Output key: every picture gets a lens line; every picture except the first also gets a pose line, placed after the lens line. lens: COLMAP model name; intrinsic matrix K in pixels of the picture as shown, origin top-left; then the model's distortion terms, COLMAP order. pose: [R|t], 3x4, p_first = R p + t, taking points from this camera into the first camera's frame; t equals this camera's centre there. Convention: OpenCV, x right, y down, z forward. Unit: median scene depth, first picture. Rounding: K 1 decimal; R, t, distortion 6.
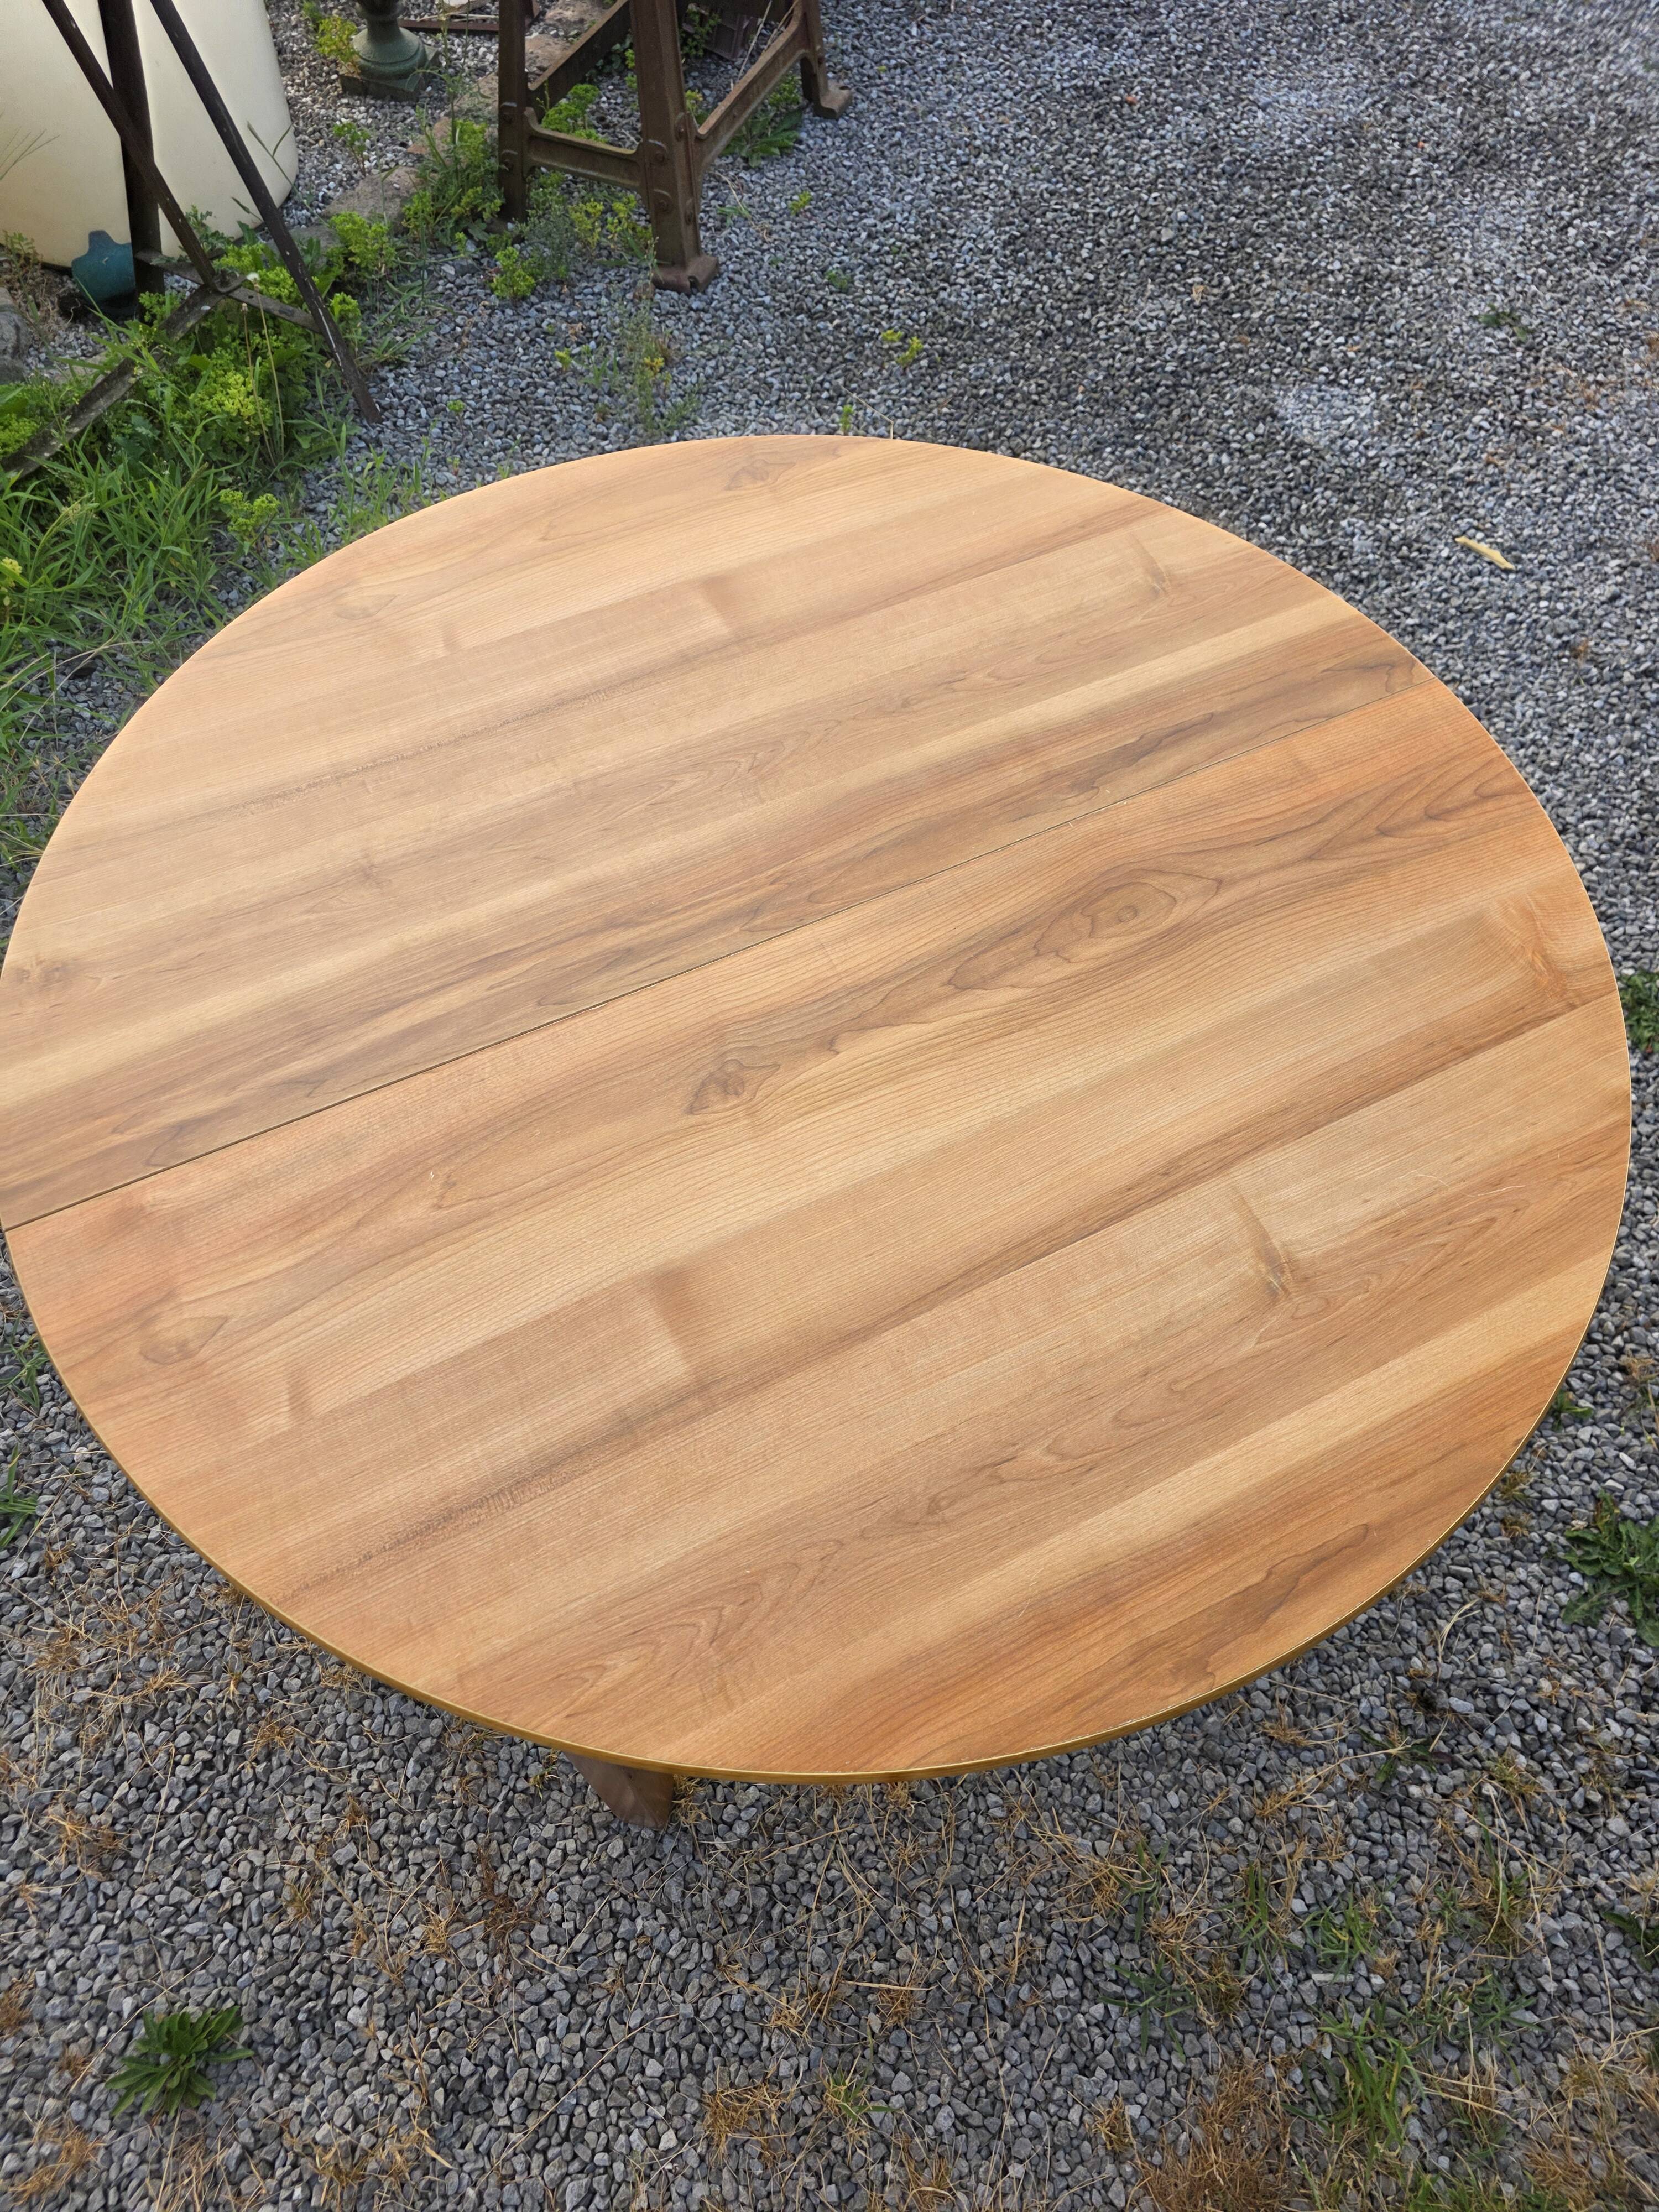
lens RADIAL K [[1503.9, 0, 812.6], [0, 1503.9, 1077.9], [0, 0, 1]] dist [0.041280, -0.033404]
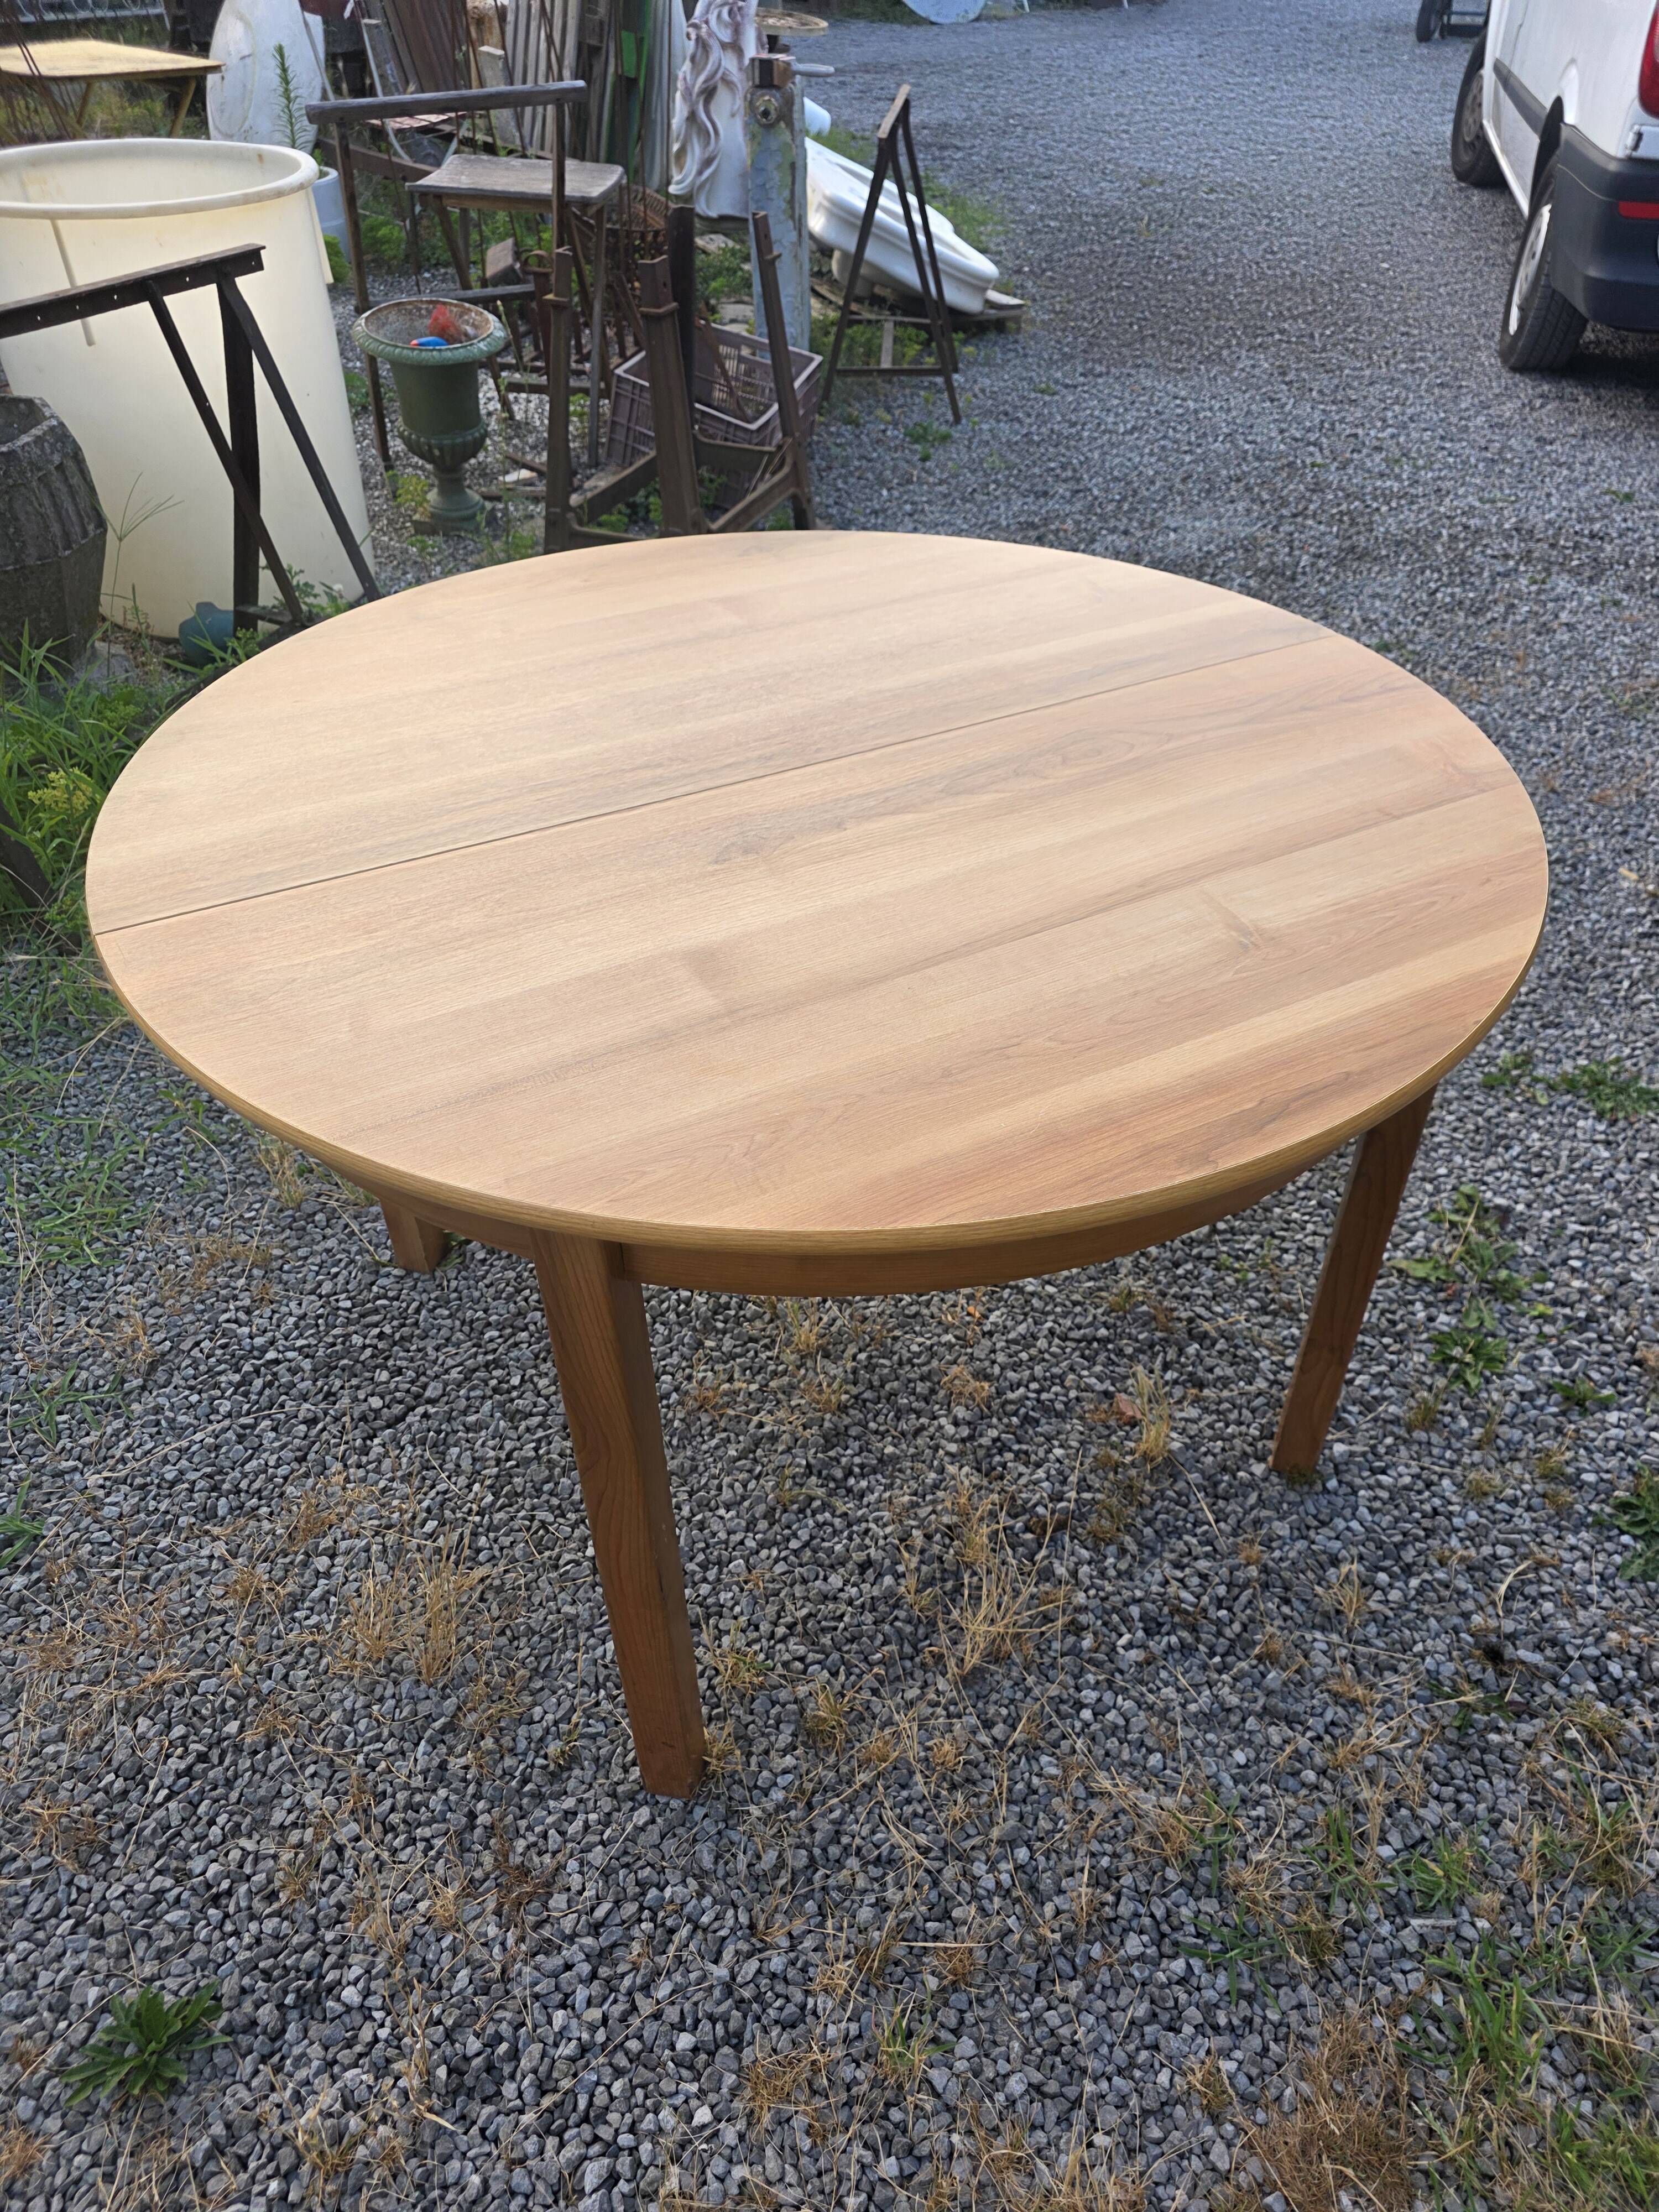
lens RADIAL K [[1503.9, 0, 848.5], [0, 1503.9, 1119.3], [0, 0, 1]] dist [0.041280, -0.033404]
pose [[0.999216, -0.034415, 0.019553, -0.007948], [0.038774, 0.950336, -0.308800, 0.399206], [-0.007954, 0.309316, 0.950926, -0.008249]]
